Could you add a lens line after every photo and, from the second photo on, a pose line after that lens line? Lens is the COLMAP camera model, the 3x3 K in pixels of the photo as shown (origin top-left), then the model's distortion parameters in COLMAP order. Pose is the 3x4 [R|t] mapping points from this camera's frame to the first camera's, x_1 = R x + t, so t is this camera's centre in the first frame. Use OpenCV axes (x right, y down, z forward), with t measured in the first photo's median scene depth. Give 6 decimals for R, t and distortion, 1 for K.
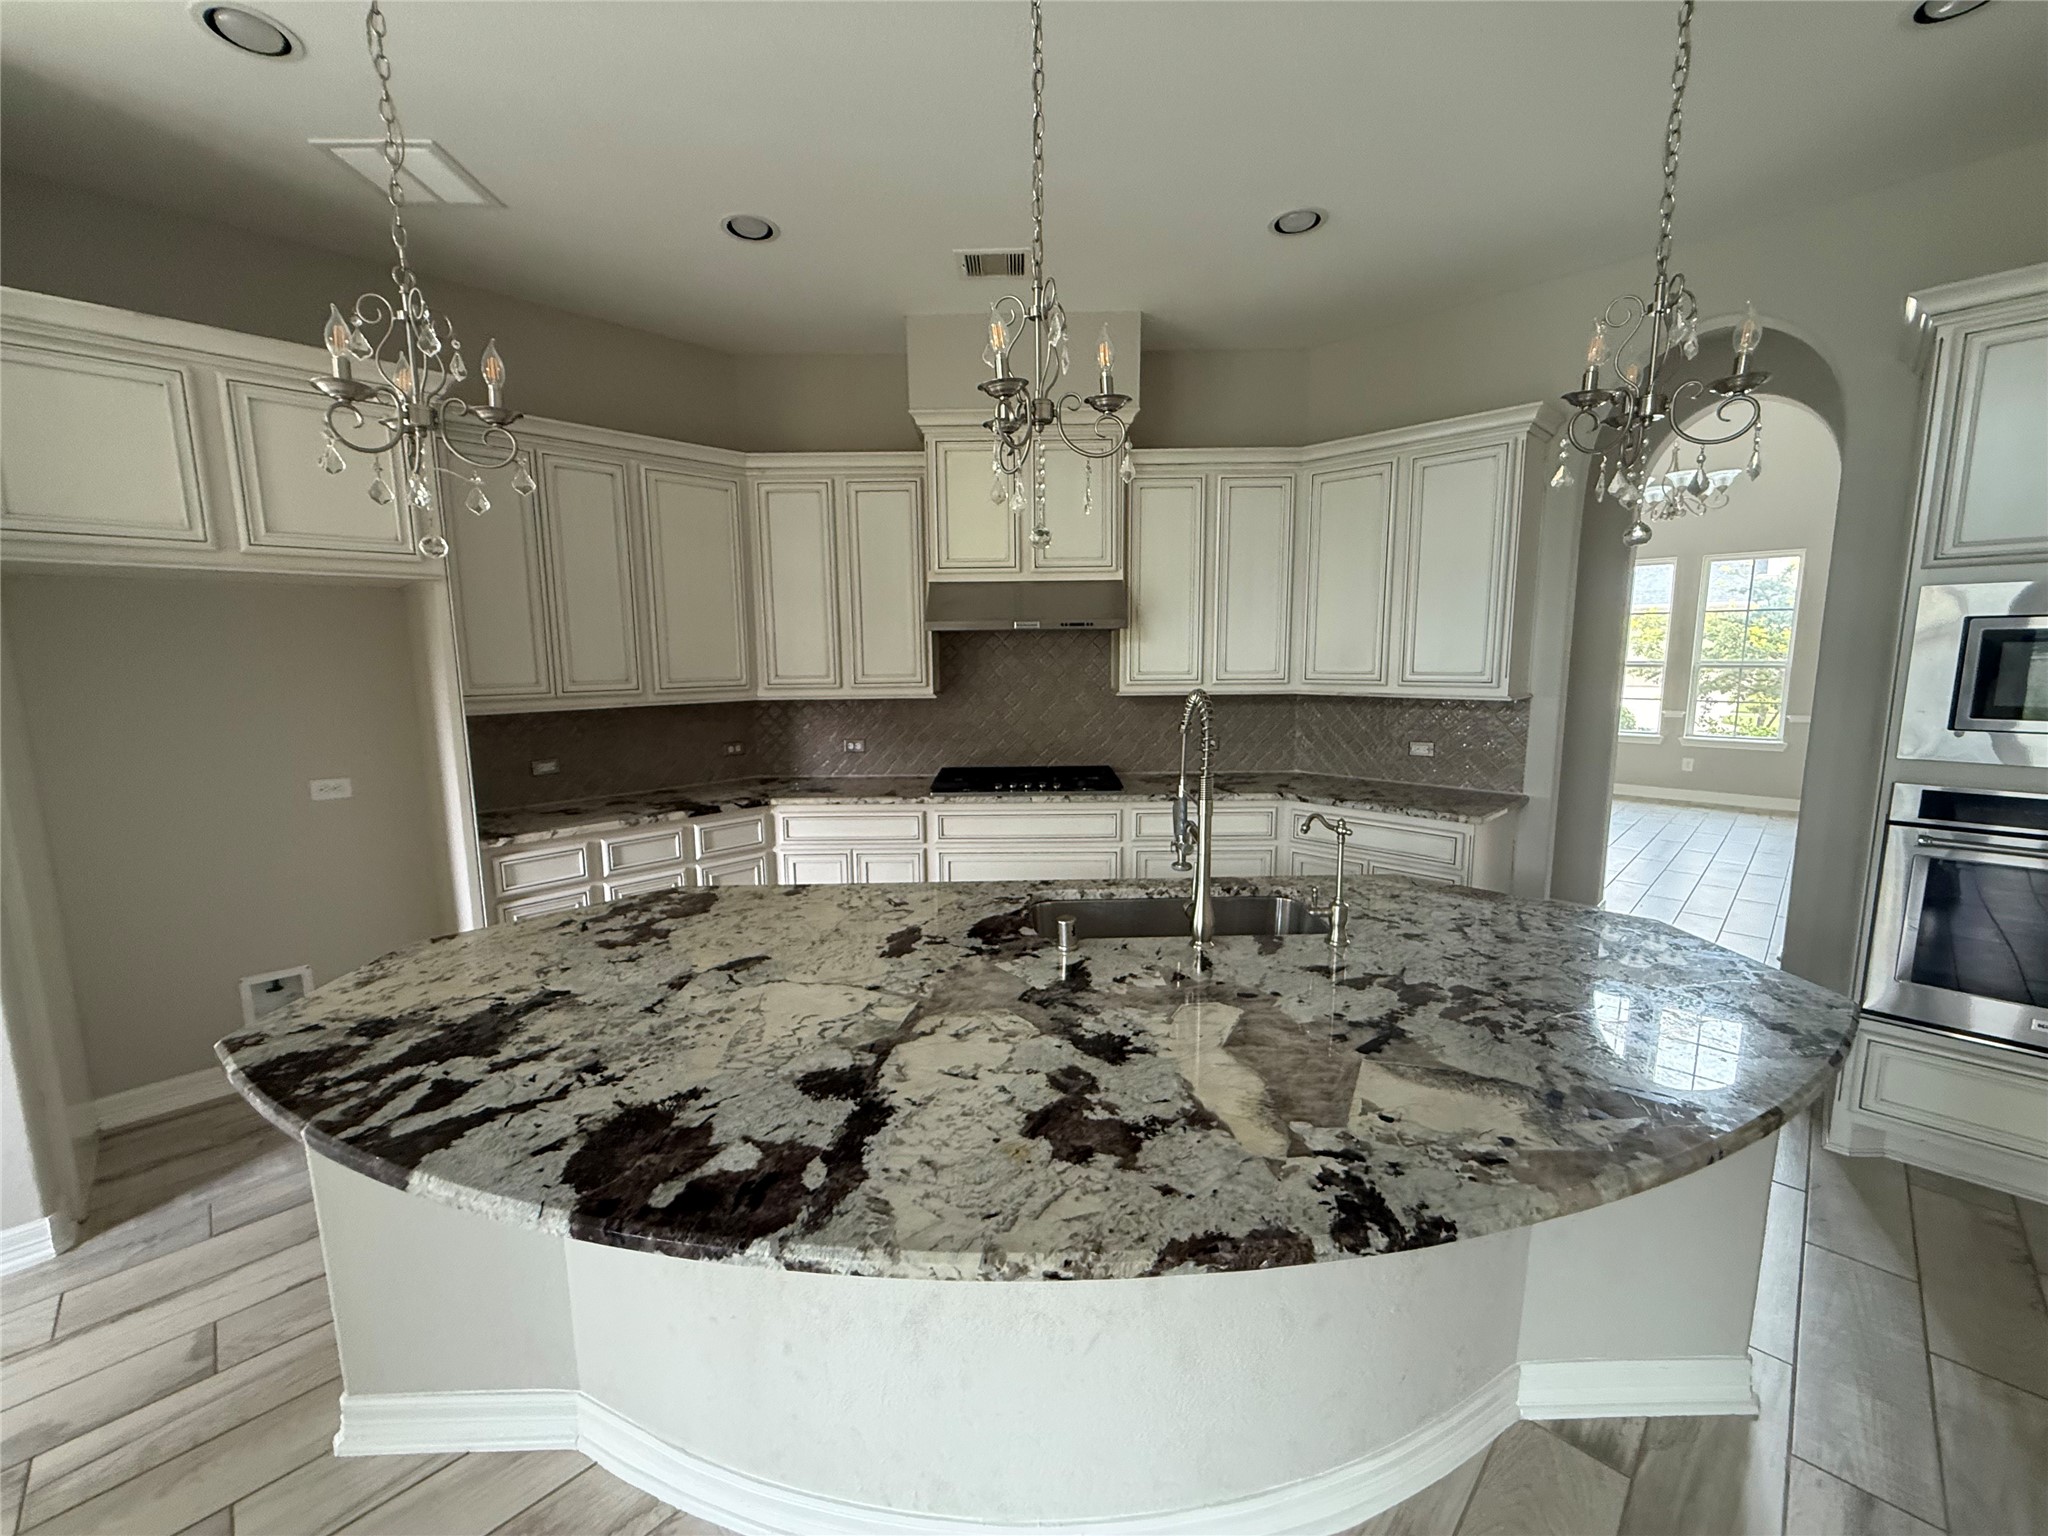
lens RADIAL K [[815.3, 0, 1015.0], [0, 815.3, 763.6], [0, 0, 1]] dist [0.000200, -0.000102]
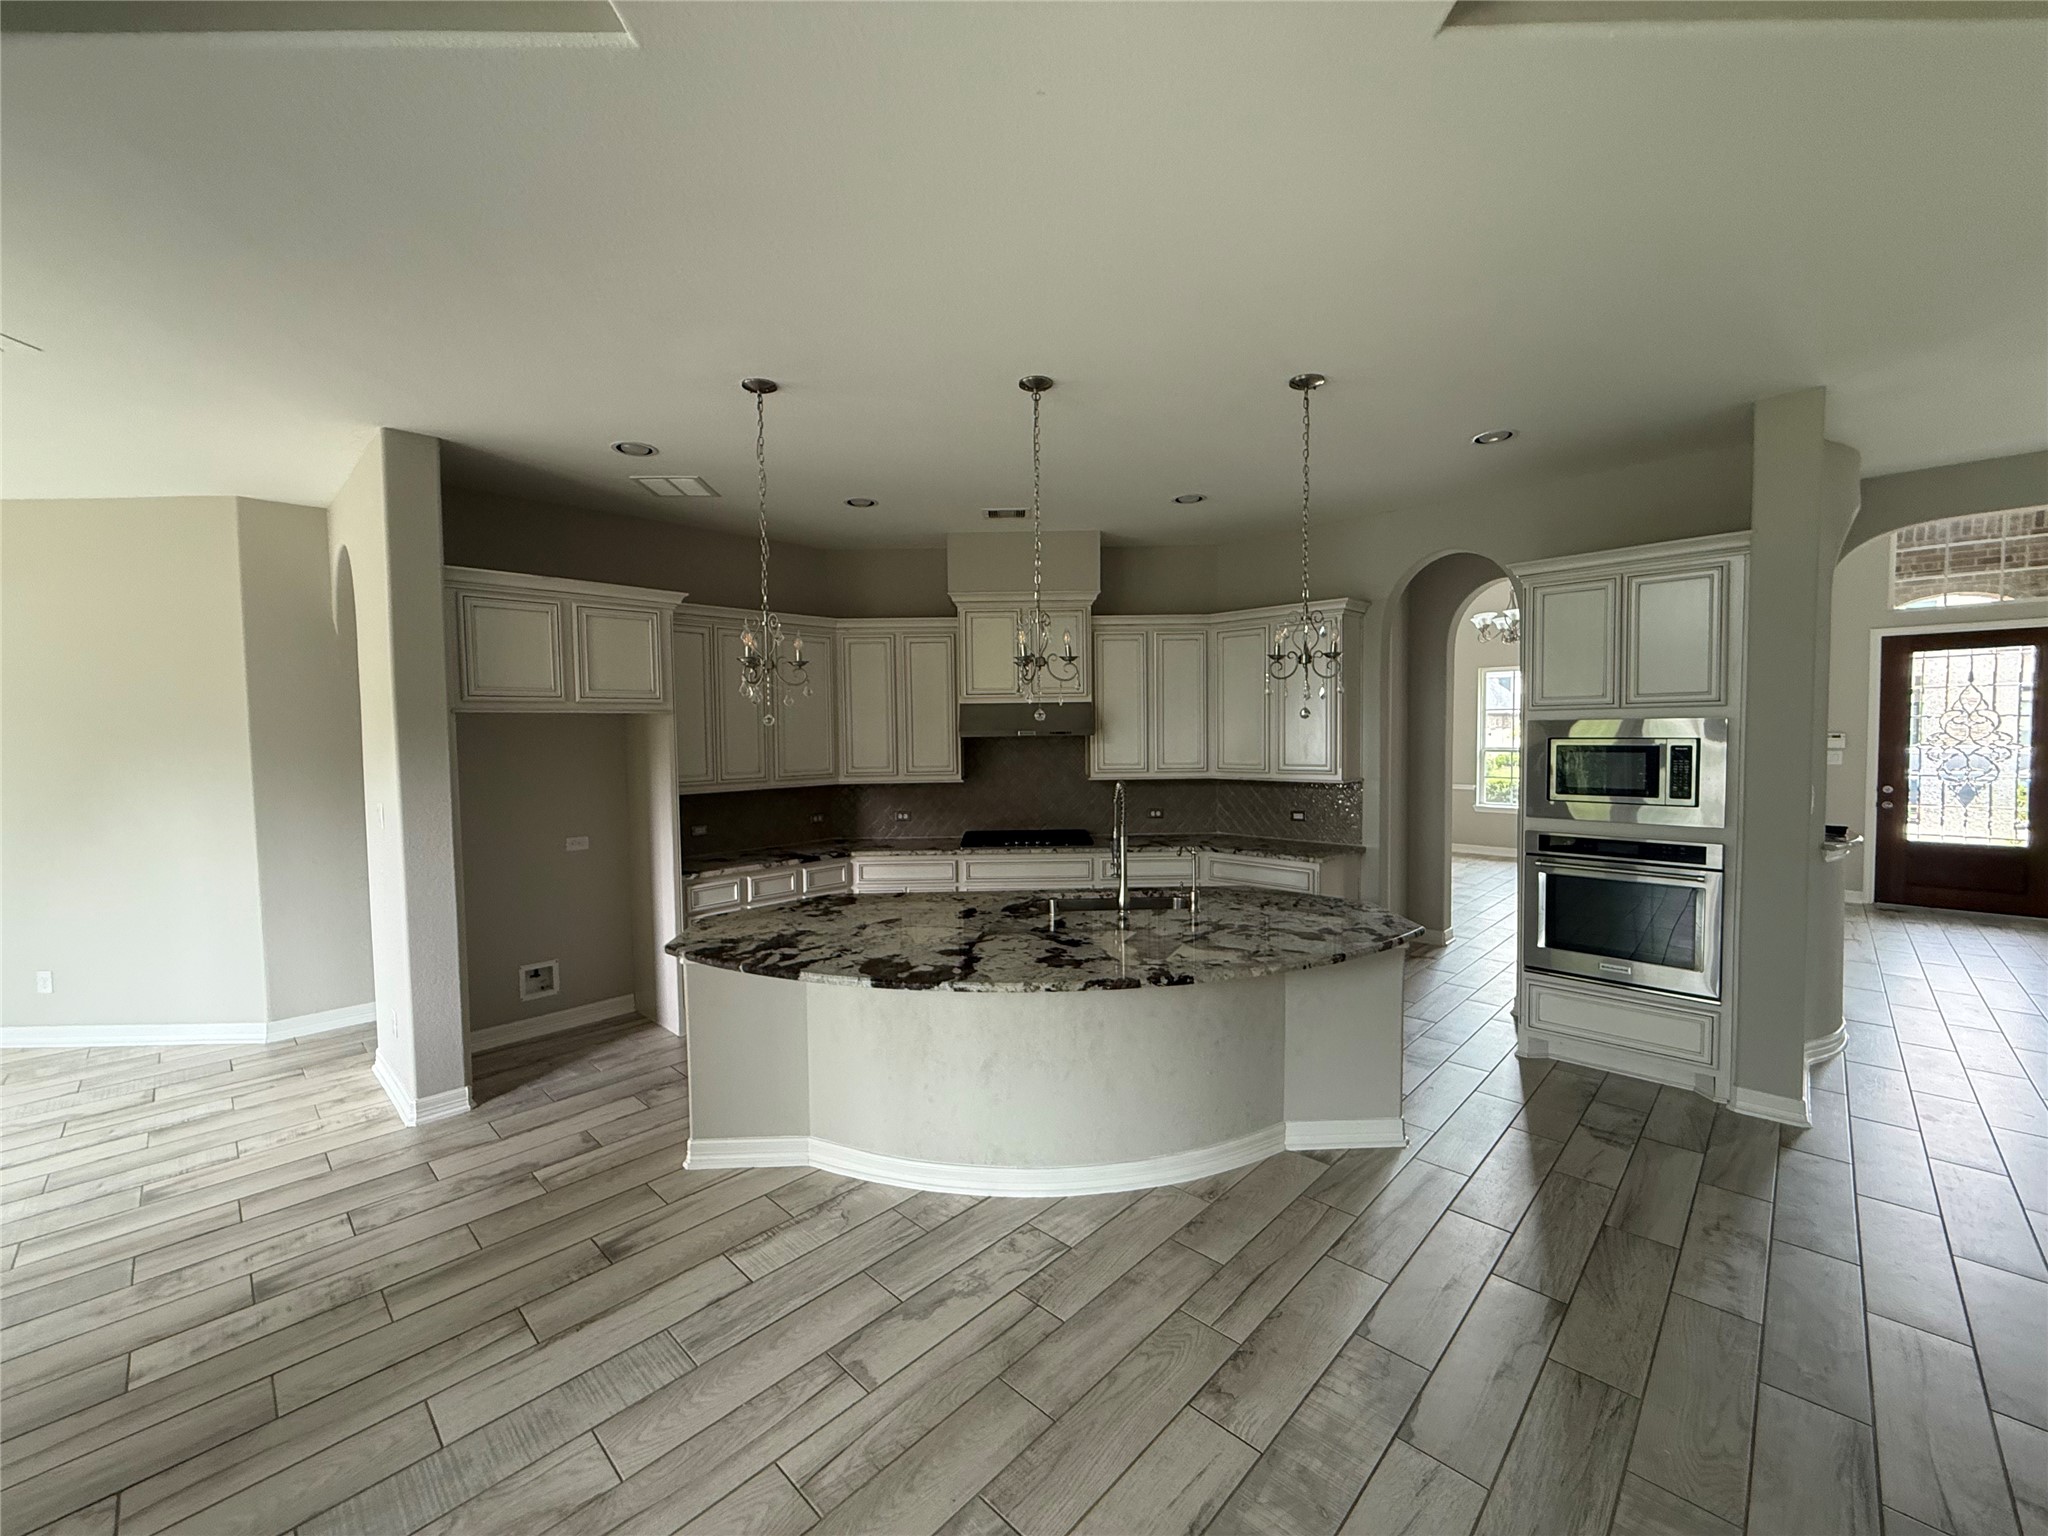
lens RADIAL K [[815.3, 0, 1015.0], [0, 815.3, 763.6], [0, 0, 1]] dist [0.000200, -0.000102]
pose [[0.999914, -0.003319, 0.012657, -0.030799], [0.004511, 0.995430, -0.095388, 0.031791], [-0.012283, 0.095437, 0.995360, -0.565079]]
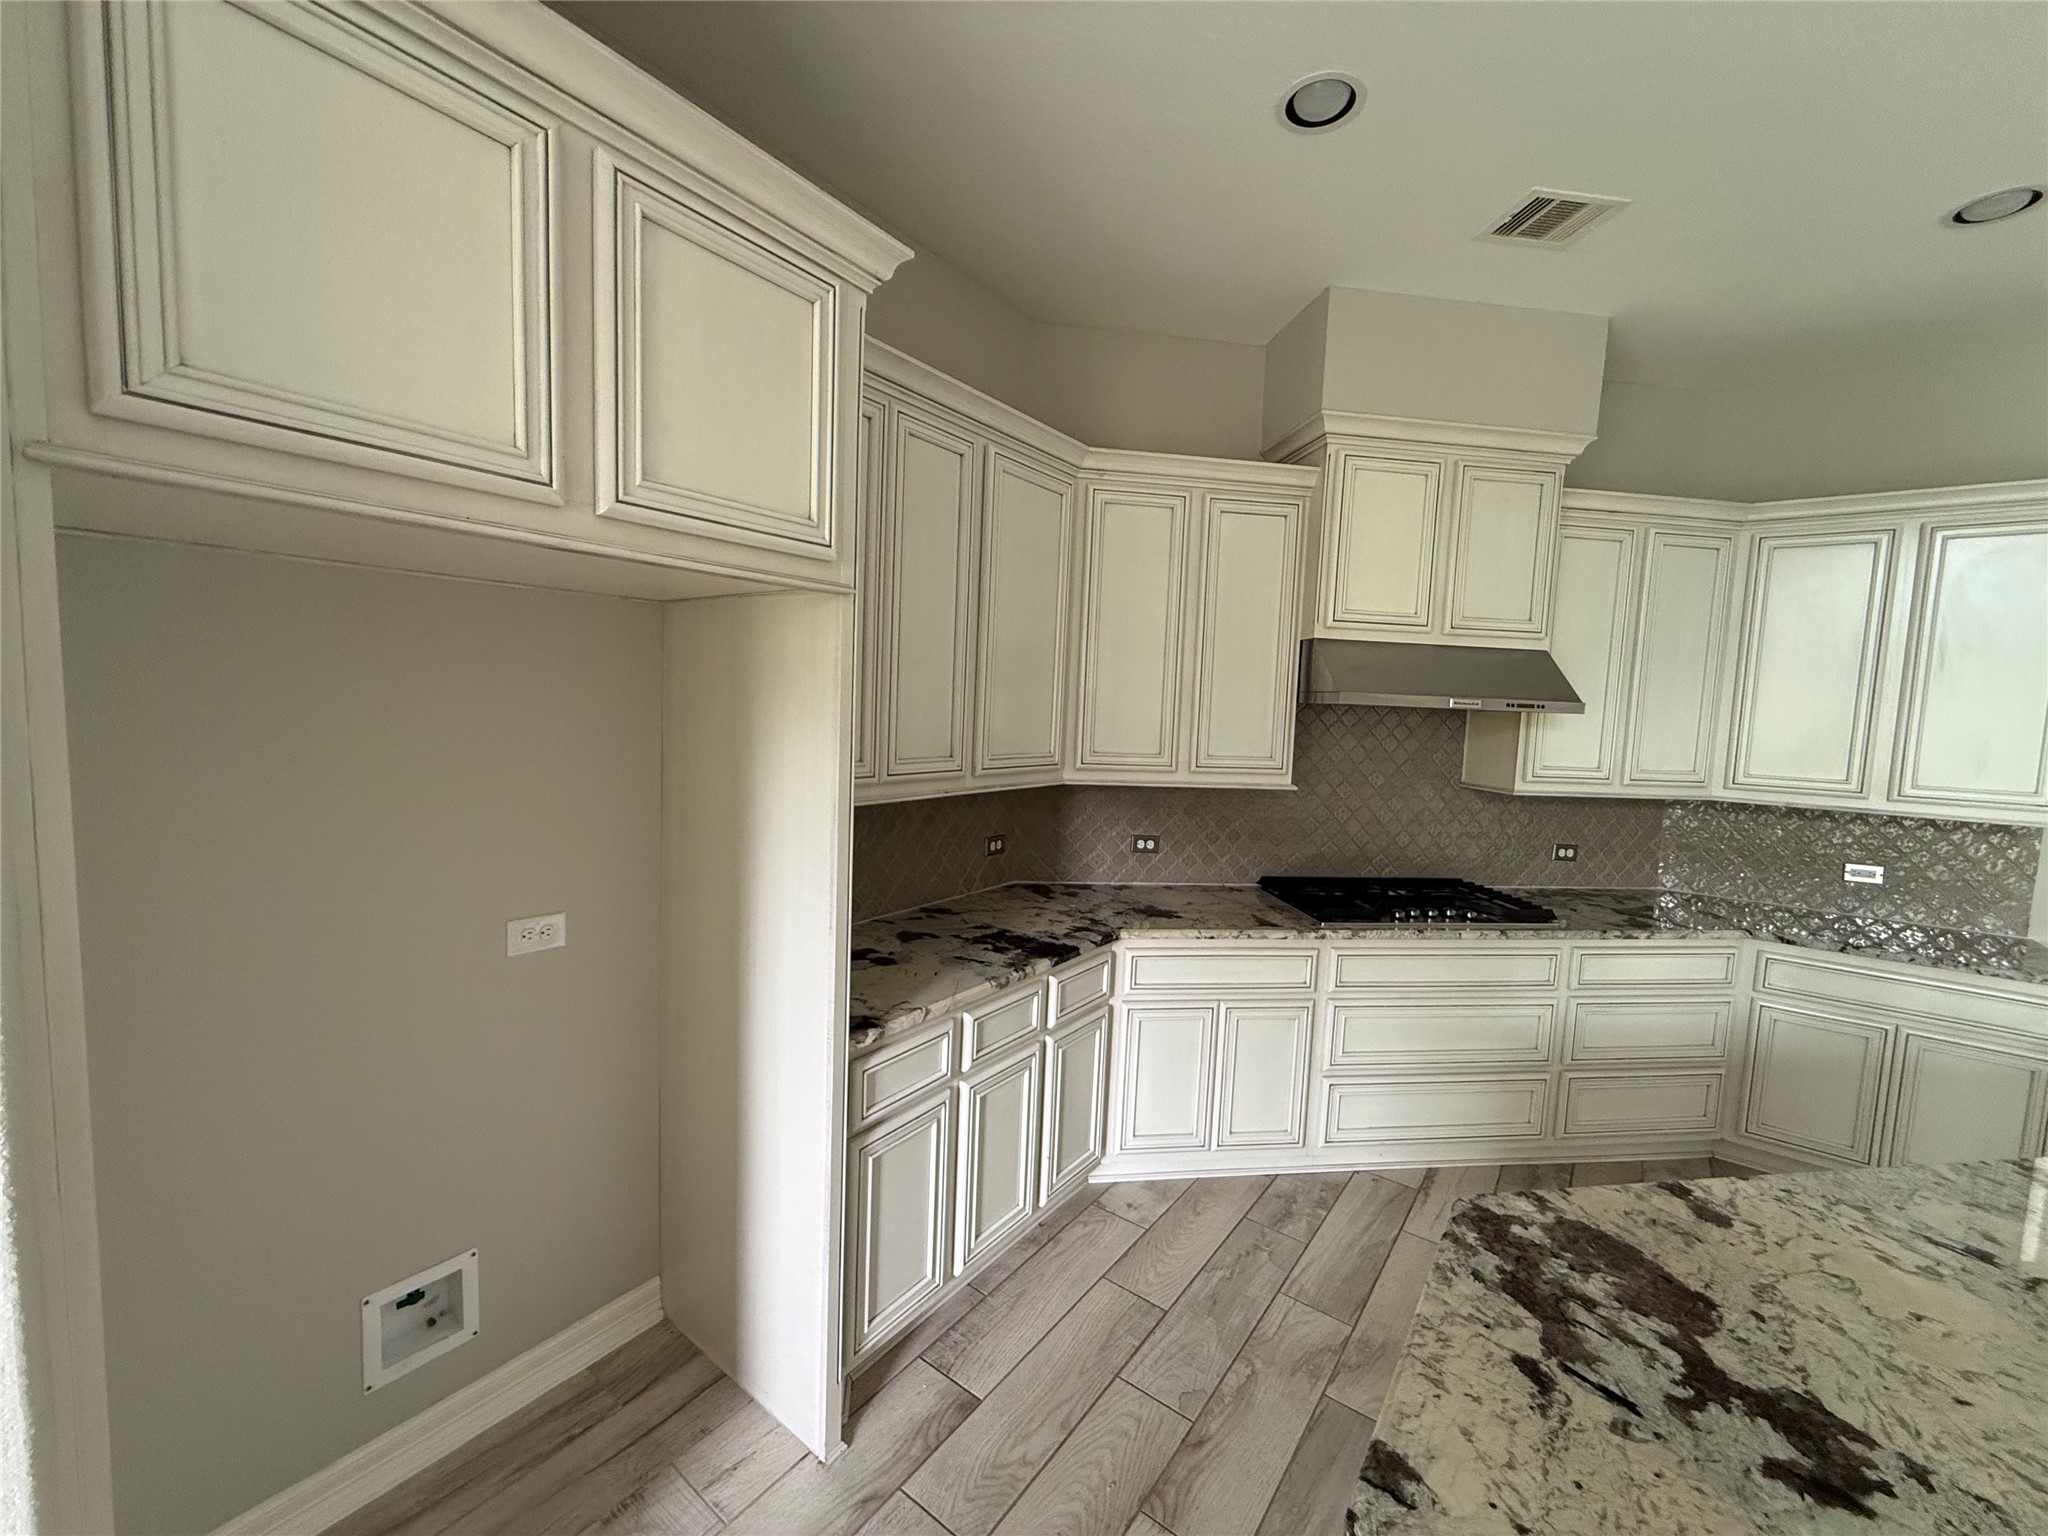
lens RADIAL K [[815.3, 0, 1015.0], [0, 815.3, 763.6], [0, 0, 1]] dist [0.000200, -0.000102]
pose [[0.989540, 0.040231, 0.138534, -0.595229], [-0.032545, 0.997826, -0.057308, -0.068608], [-0.140539, 0.052200, 0.988698, 0.376987]]
